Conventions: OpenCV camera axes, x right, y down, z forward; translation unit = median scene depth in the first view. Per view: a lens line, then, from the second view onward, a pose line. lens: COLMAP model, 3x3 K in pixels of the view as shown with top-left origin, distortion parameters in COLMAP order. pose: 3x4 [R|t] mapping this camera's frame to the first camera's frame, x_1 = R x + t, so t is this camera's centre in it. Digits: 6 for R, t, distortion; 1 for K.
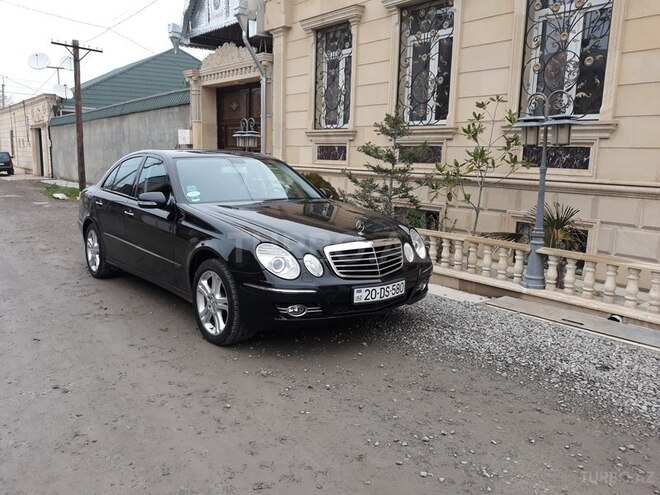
lens RADIAL K [[528.7, 0, 296.2], [0, 528.7, 246.7], [0, 0, 1]] dist [0.004704, -0.000092]
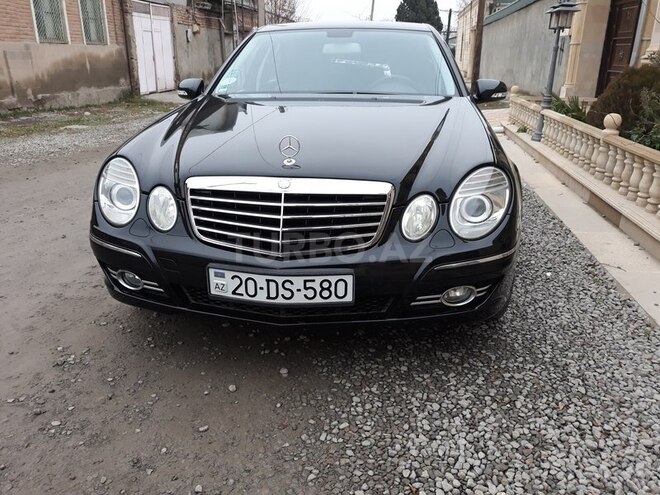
lens RADIAL K [[528.7, 0, 296.2], [0, 528.7, 246.7], [0, 0, 1]] dist [0.004704, -0.000092]
pose [[0.726918, 0.219671, -0.650642, 0.496177], [-0.105934, 0.971986, 0.209810, -0.055925], [0.678504, -0.083589, 0.729825, 0.681181]]
